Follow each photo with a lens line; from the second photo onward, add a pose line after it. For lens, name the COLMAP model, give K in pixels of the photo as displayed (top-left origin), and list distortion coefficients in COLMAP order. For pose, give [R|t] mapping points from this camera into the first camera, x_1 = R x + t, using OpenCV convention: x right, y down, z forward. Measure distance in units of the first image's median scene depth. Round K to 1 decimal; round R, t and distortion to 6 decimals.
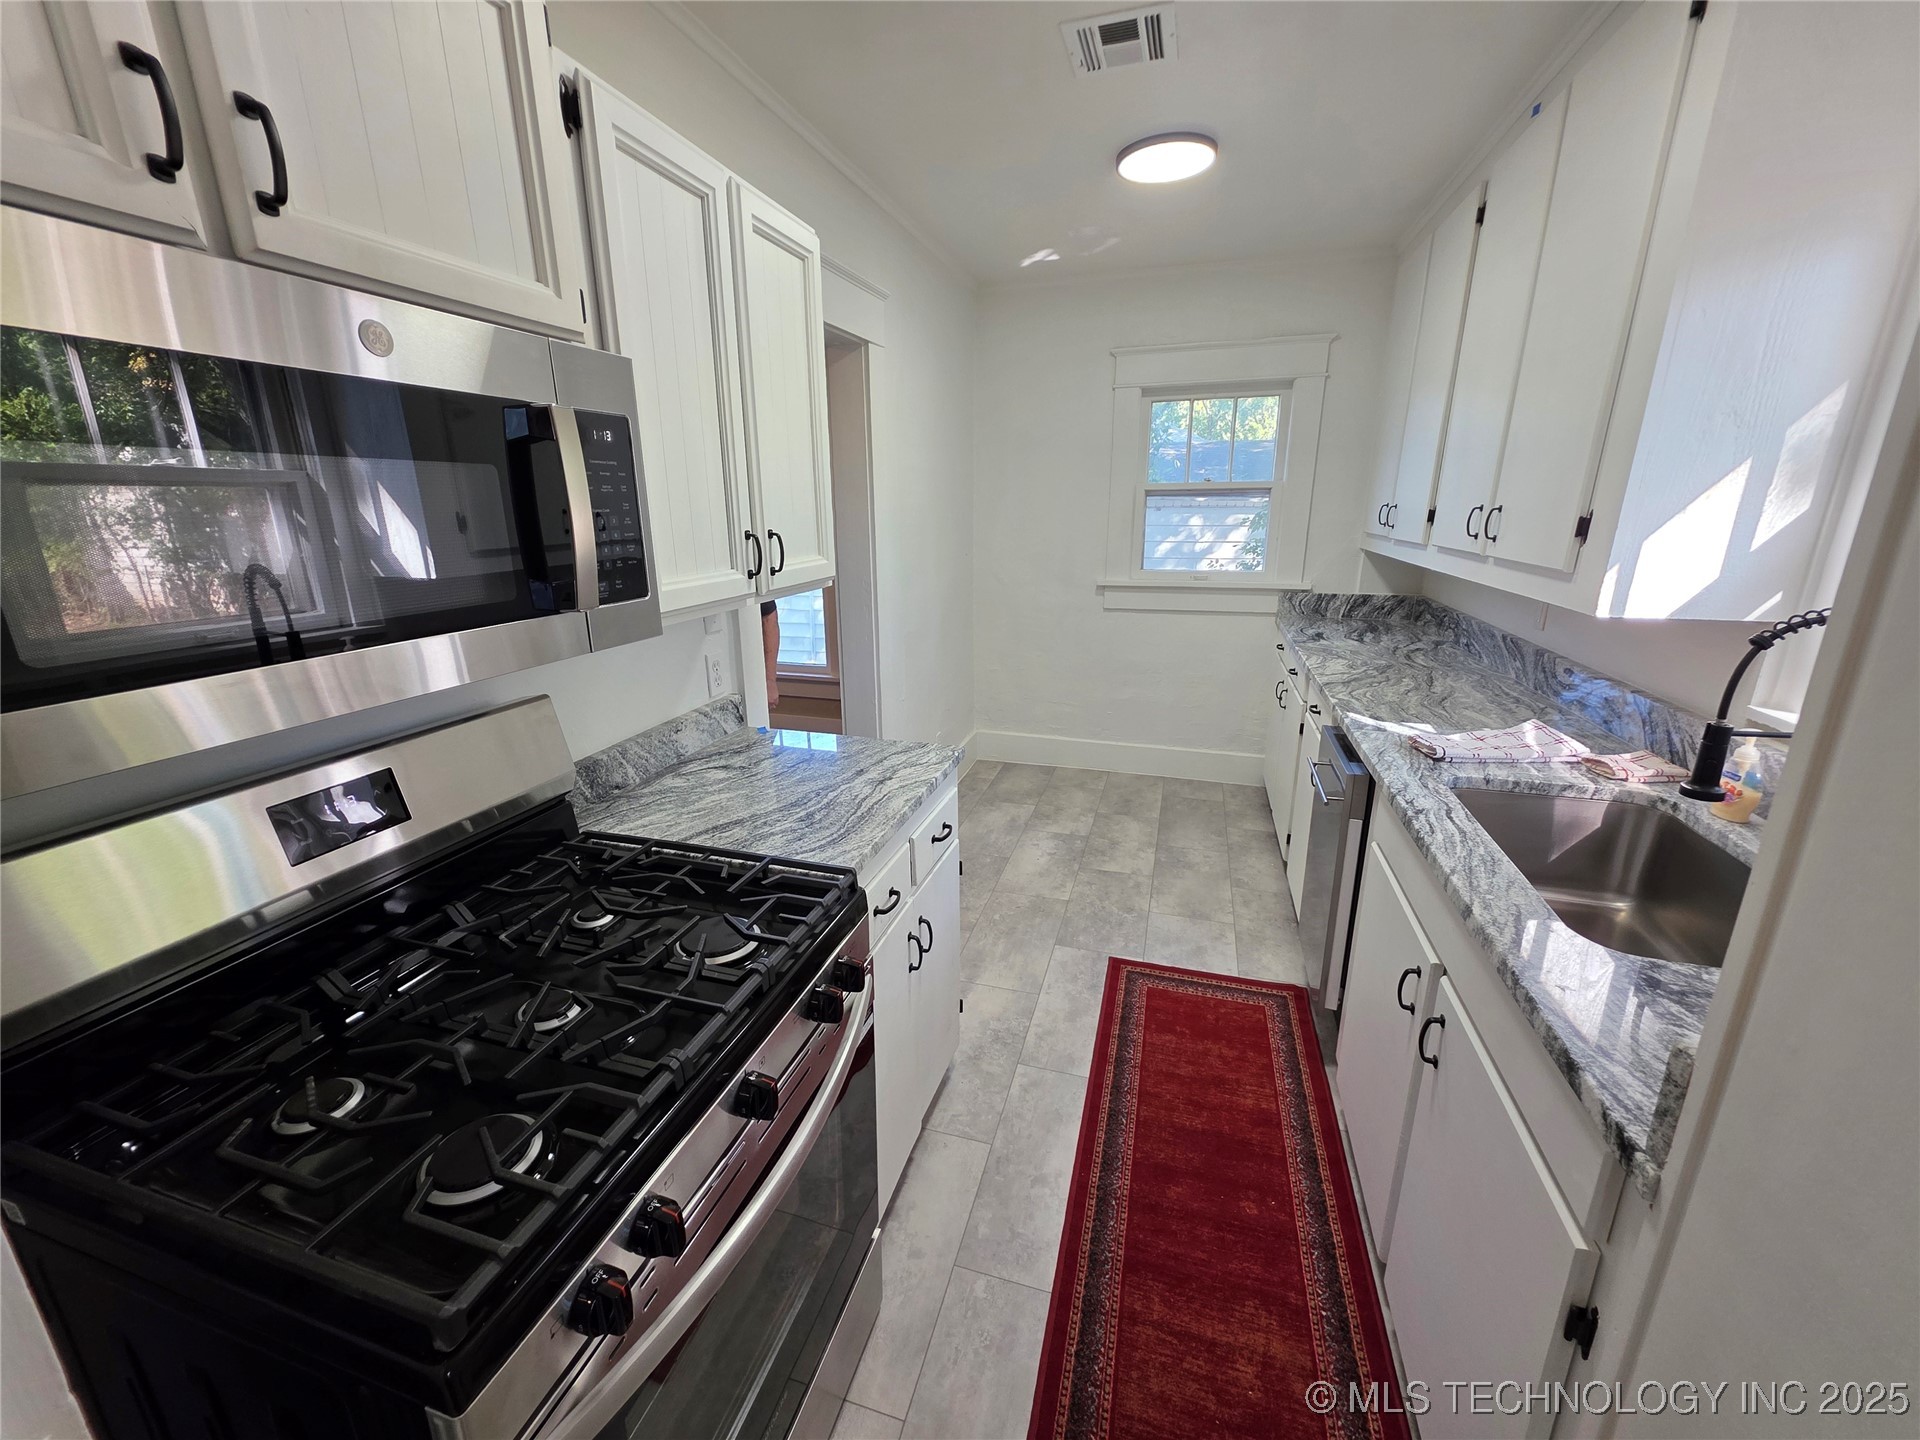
lens RADIAL K [[769.2, 0, 946.0], [0, 769.2, 720.6], [0, 0, 1]] dist [0.011019, 0.000018]
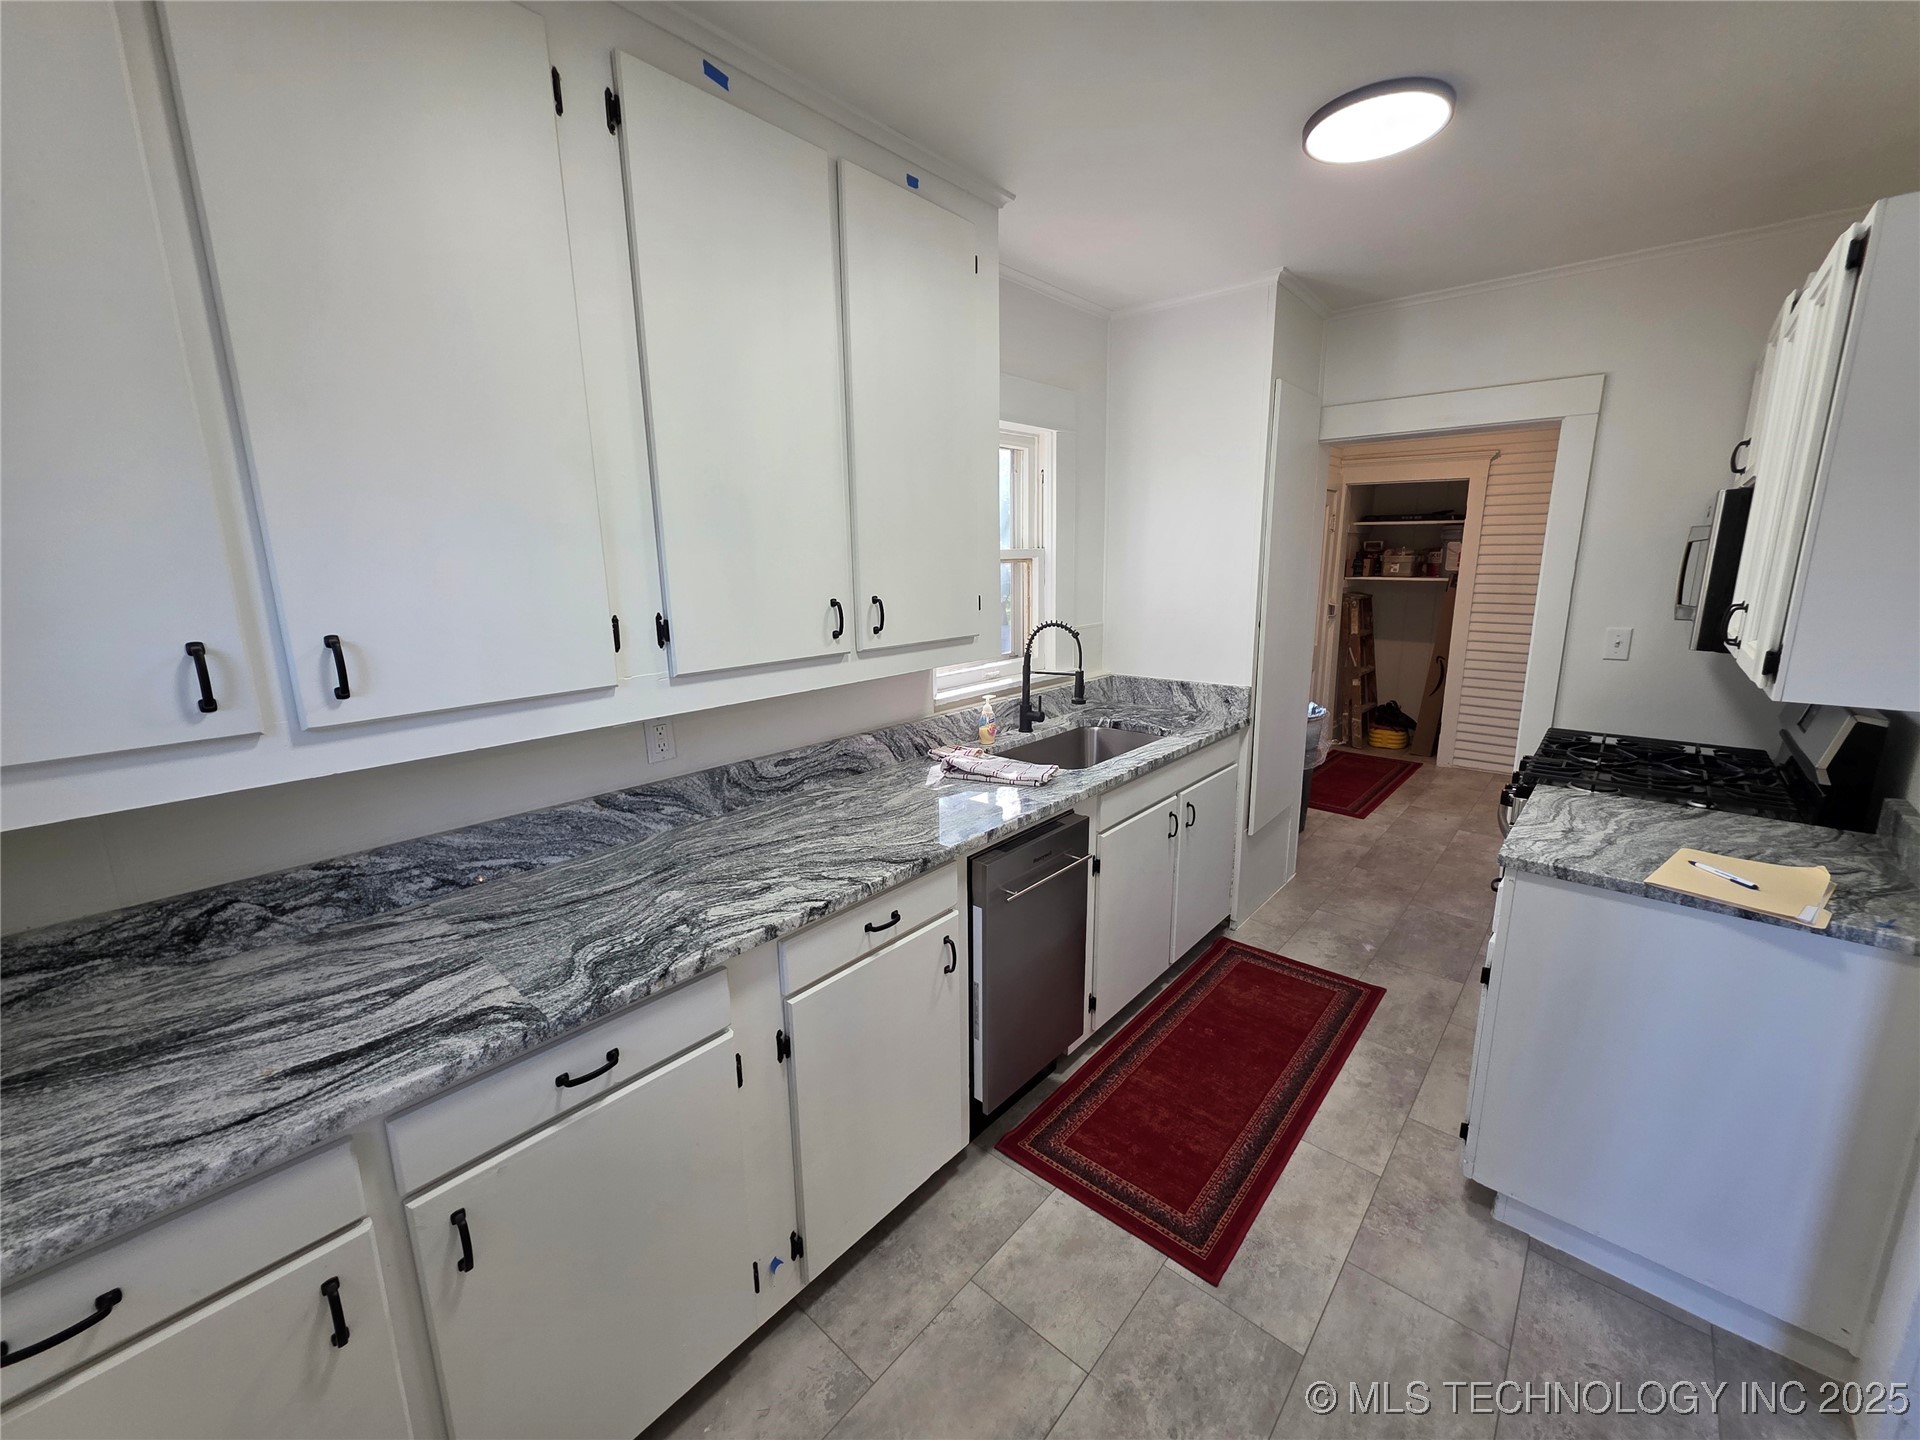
lens RADIAL K [[769.2, 0, 959.2], [0, 769.2, 716.7], [0, 0, 1]] dist [0.011019, 0.000018]
pose [[-0.915790, -0.064246, 0.396485, 0.247953], [0.130090, 0.886472, 0.444122, -0.577825], [-0.380006, 0.458302, -0.803464, 1.872974]]
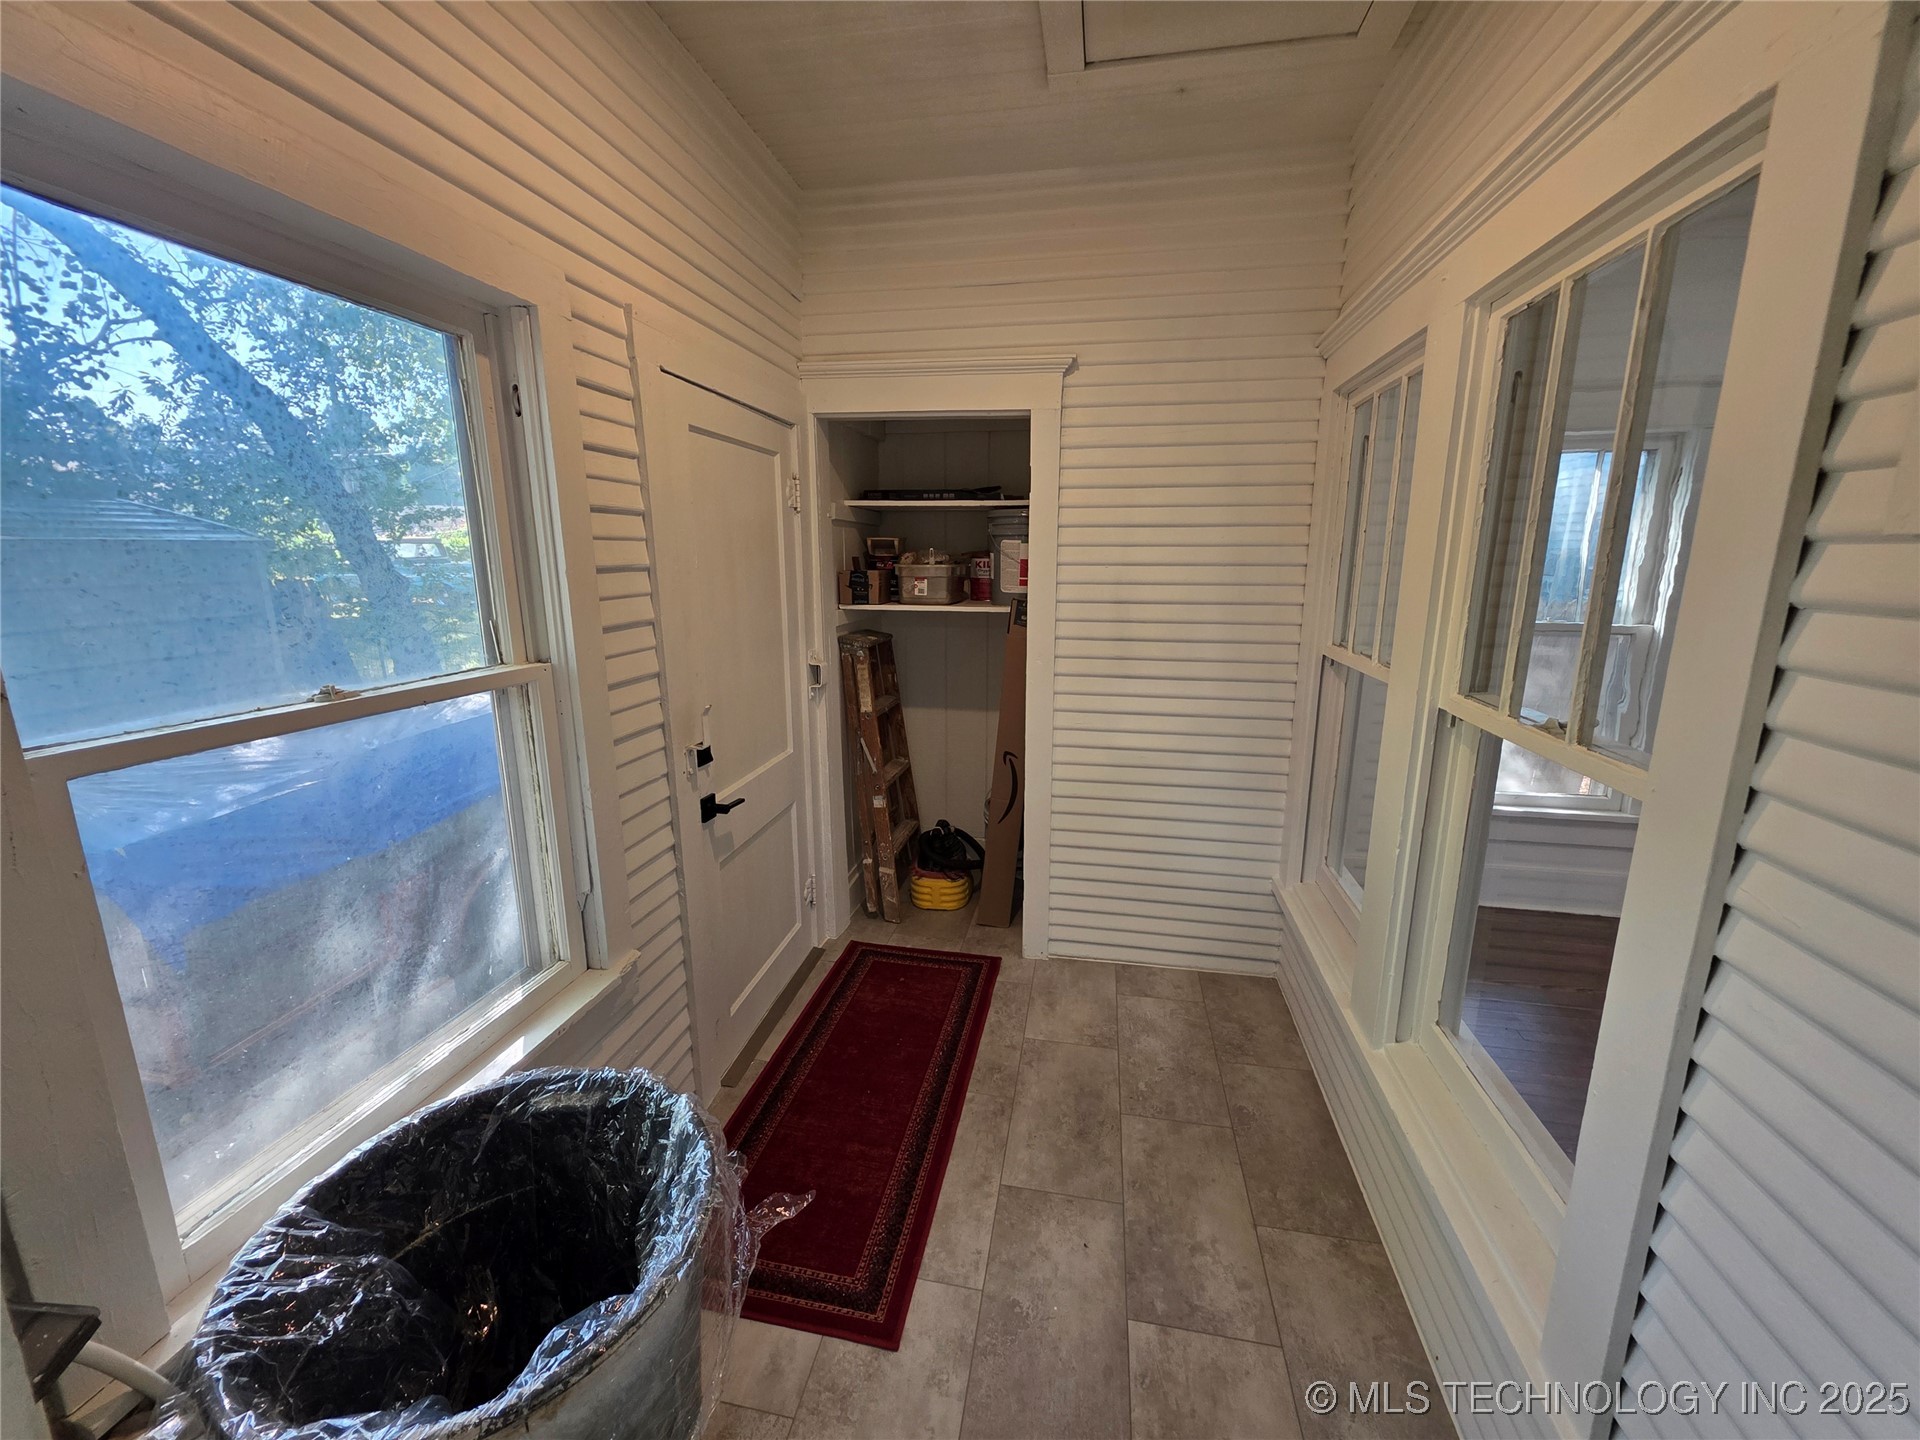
lens RADIAL K [[769.2, 0, 954.3], [0, 769.2, 717.1], [0, 0, 1]] dist [0.011019, 0.000018]
pose [[-0.993020, 0.034497, -0.112786, 0.158340], [-0.022907, 0.881652, 0.471345, -0.346271], [0.115698, 0.470638, -0.874708, 1.082230]]
